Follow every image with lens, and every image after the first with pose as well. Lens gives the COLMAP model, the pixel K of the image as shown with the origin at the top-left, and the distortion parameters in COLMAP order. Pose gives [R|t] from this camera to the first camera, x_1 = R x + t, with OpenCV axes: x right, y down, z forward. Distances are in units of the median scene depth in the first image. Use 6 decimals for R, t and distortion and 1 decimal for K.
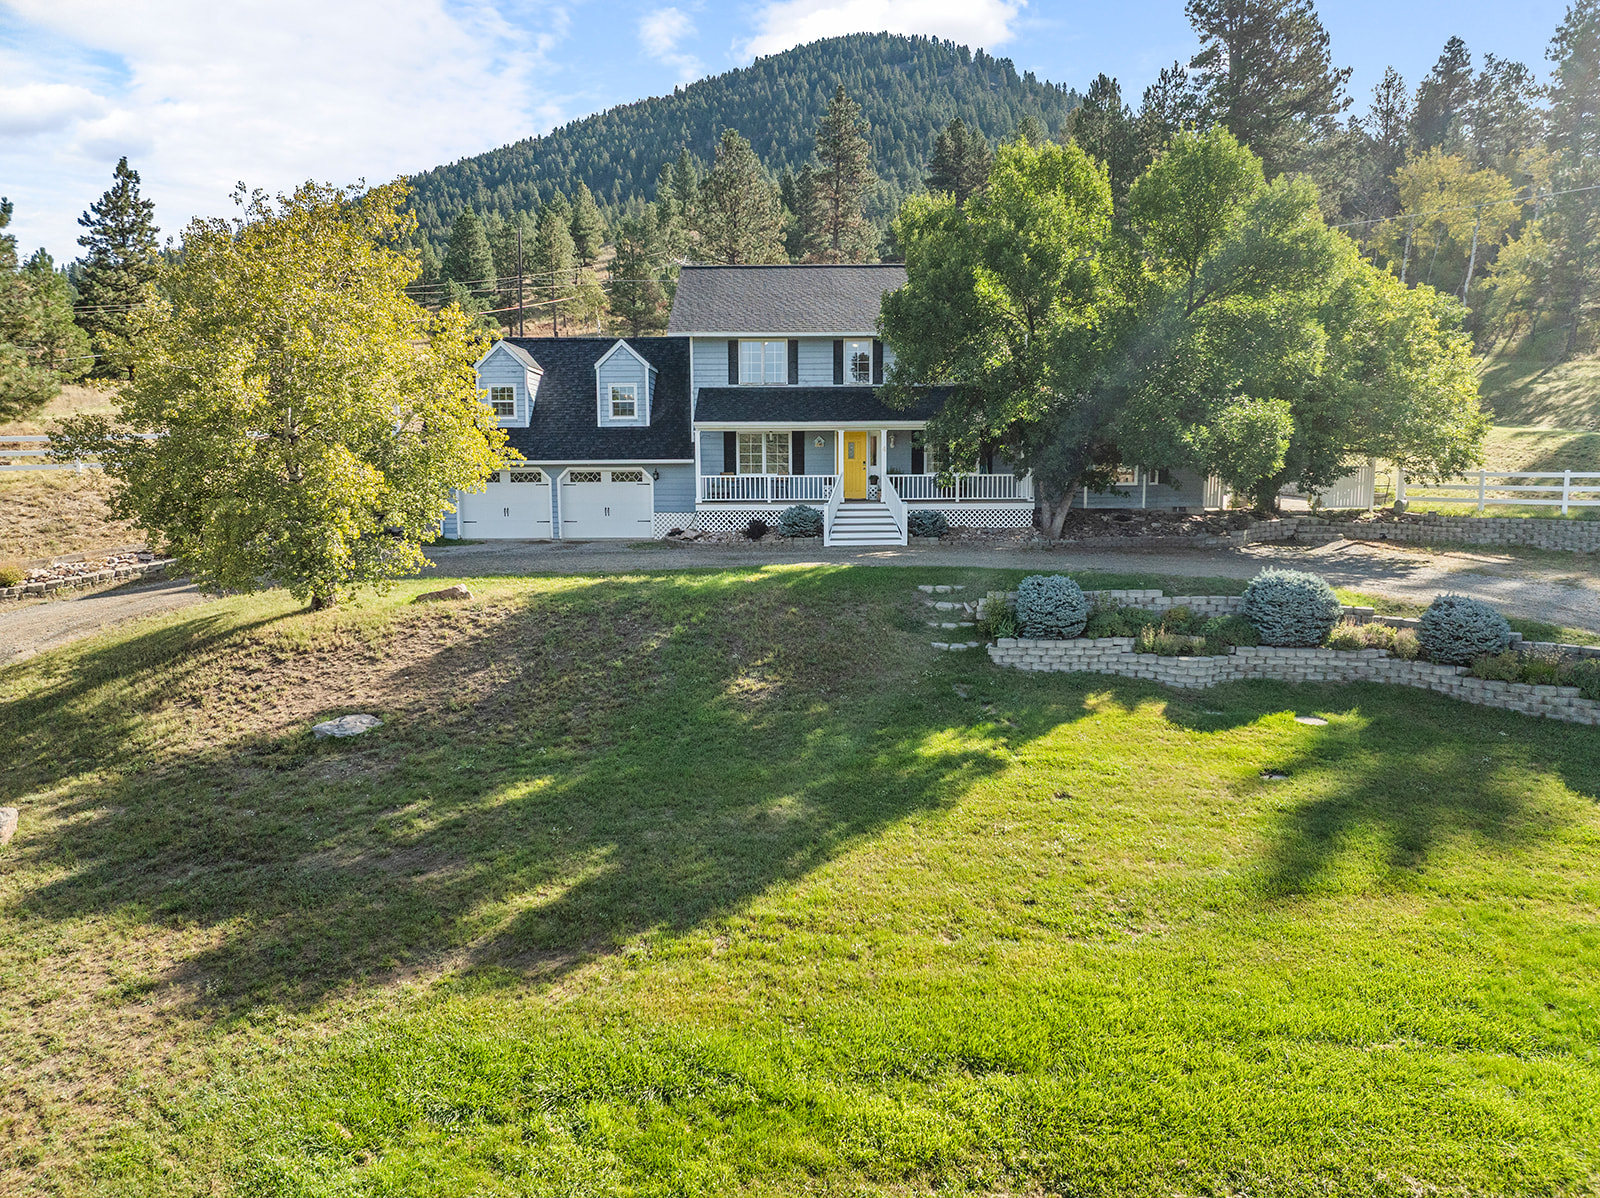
lens RADIAL K [[1132.3, 0, 801.8], [0, 1132.3, 589.0], [0, 0, 1]] dist [-0.033118, 0.001451]
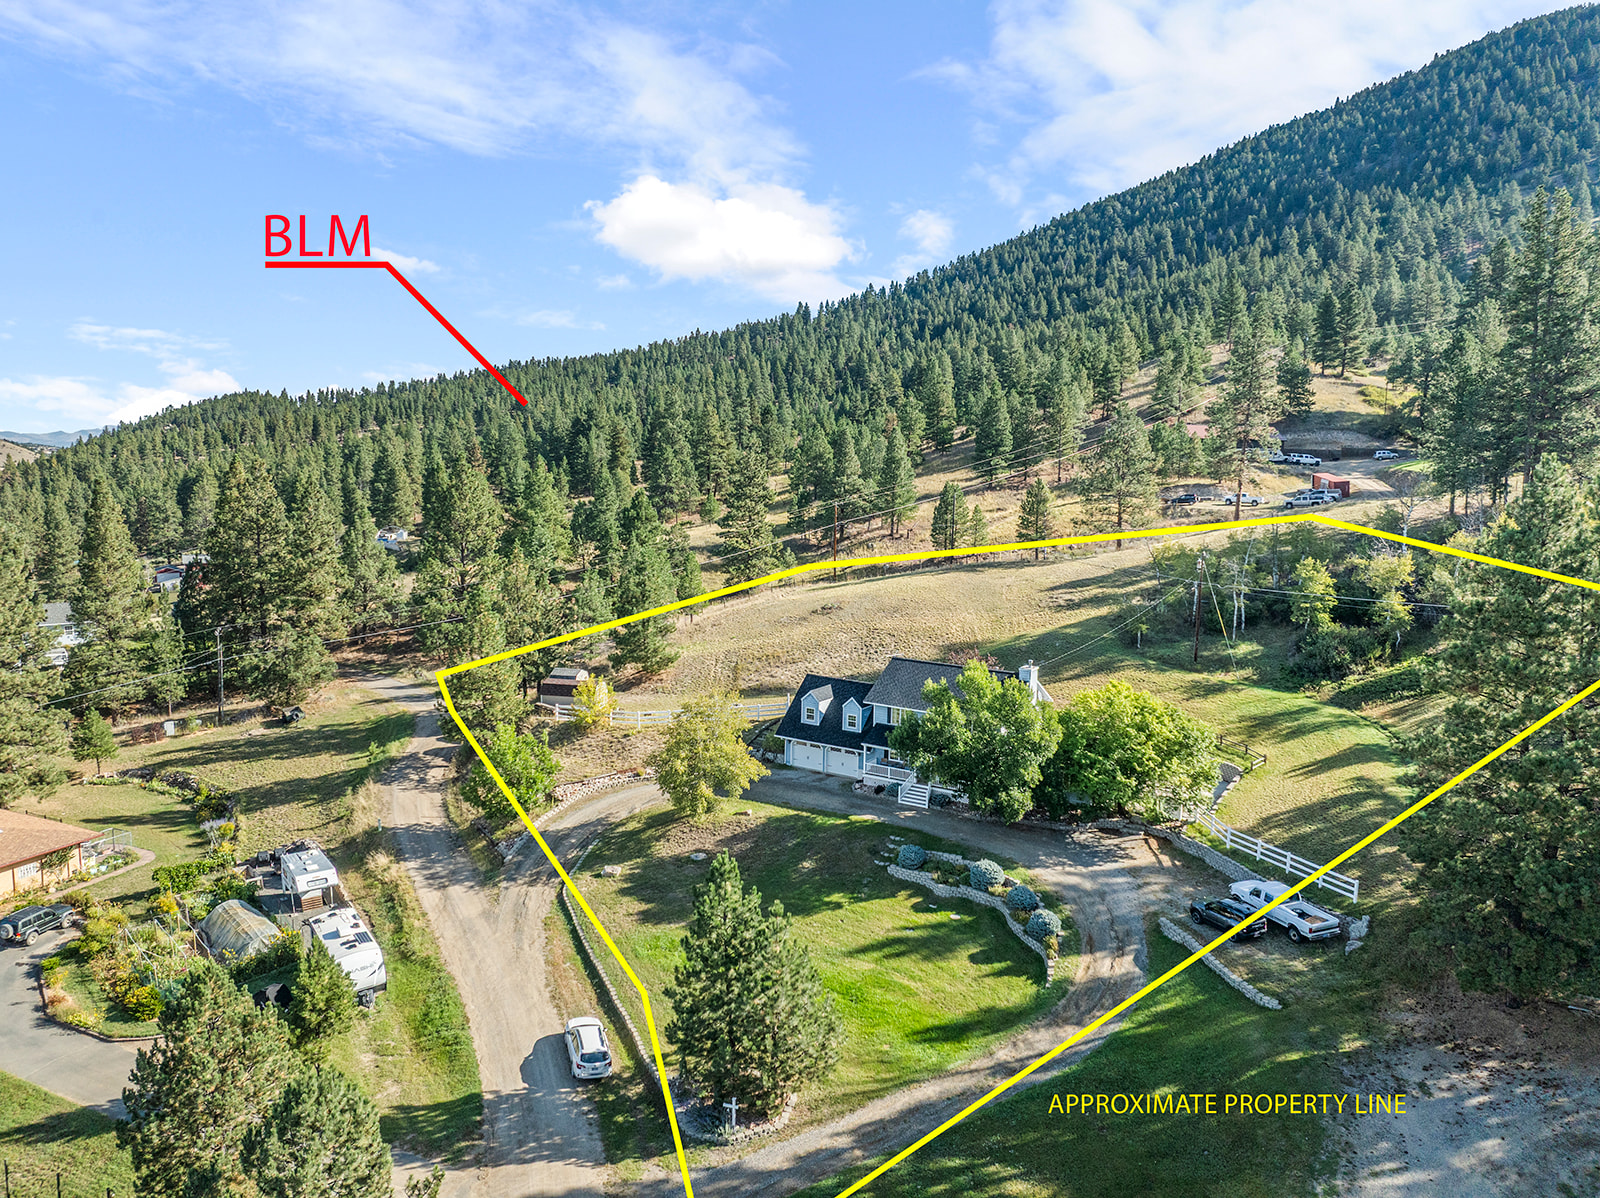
lens RADIAL K [[1132.3, 0, 803.2], [0, 1132.3, 593.5], [0, 0, 1]] dist [-0.052393, 0.026440]
pose [[0.848062, 0.089166, -0.522340, 1.015076], [-0.084987, 0.995868, 0.032016, -0.514477], [0.523037, 0.017240, 0.852136, -1.161716]]
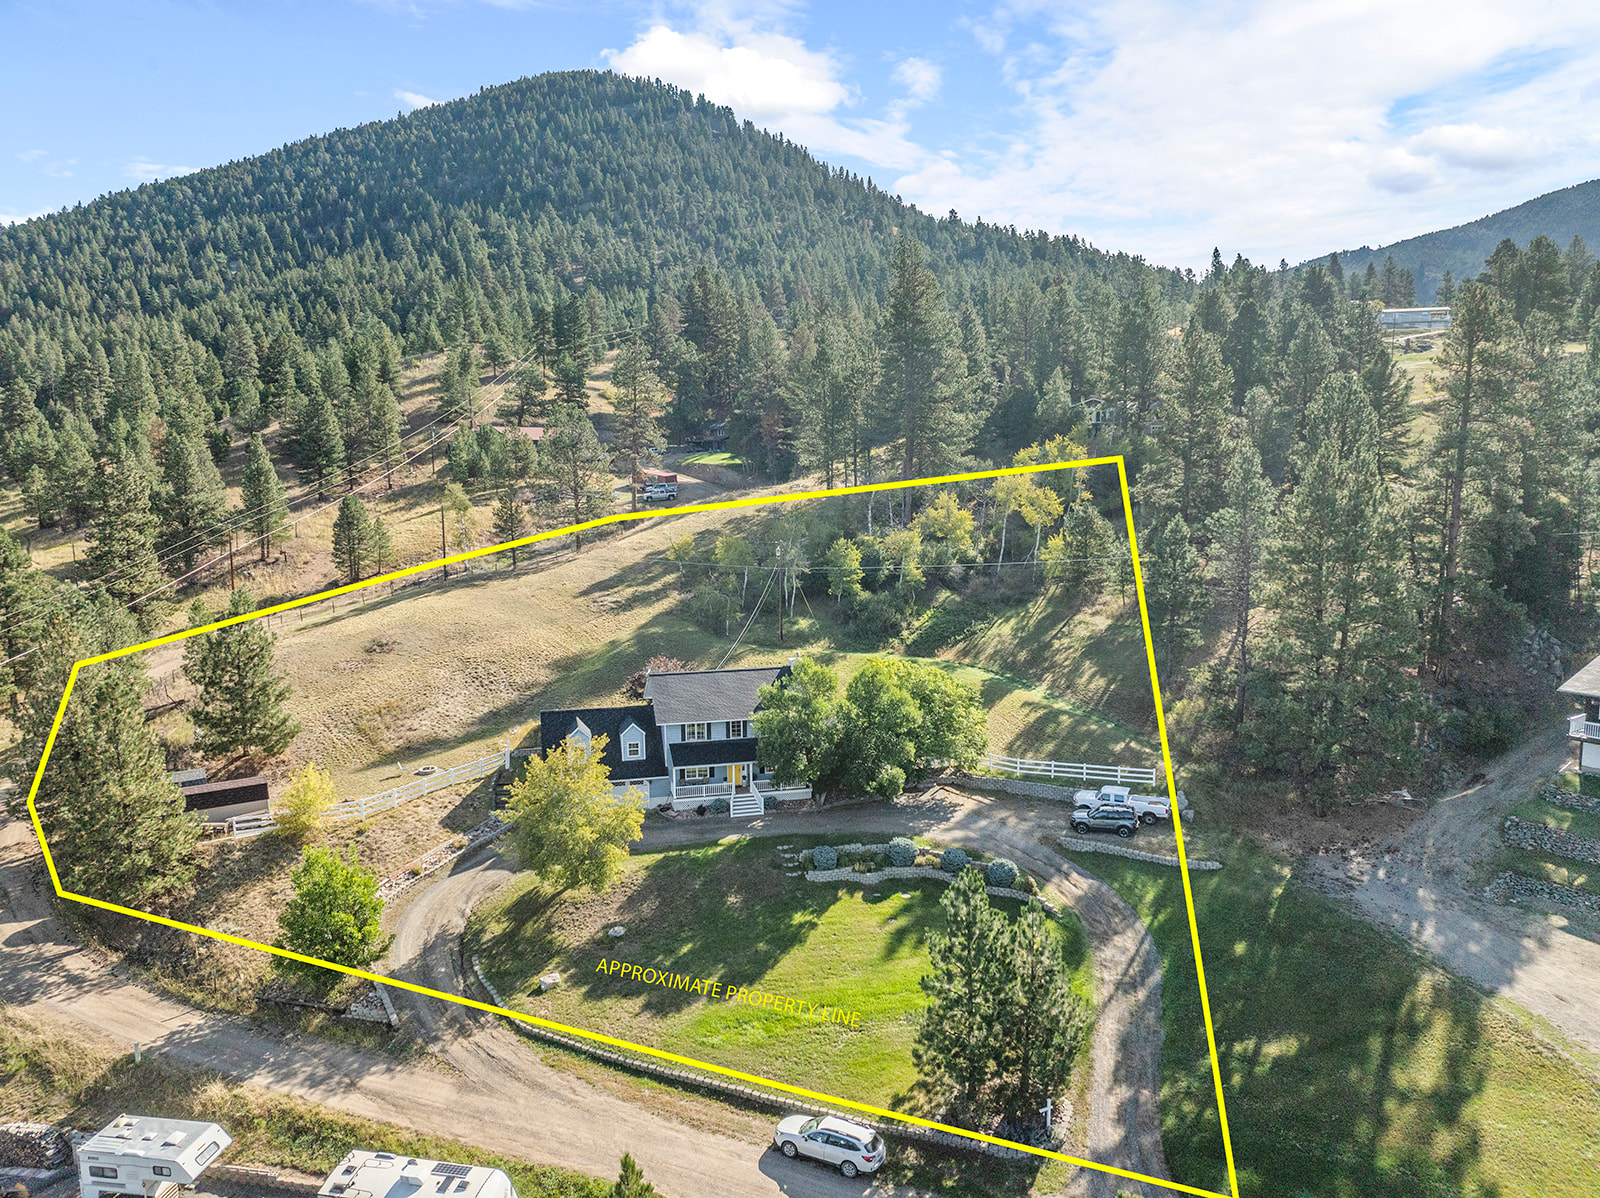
lens RADIAL K [[1132.3, 0, 803.2], [0, 1132.3, 593.5], [0, 0, 1]] dist [-0.052393, 0.026440]
pose [[0.971178, -0.033321, 0.236016, -0.353375], [0.032482, 0.999445, 0.007442, -0.485945], [-0.236133, 0.000439, 0.971721, -1.289041]]
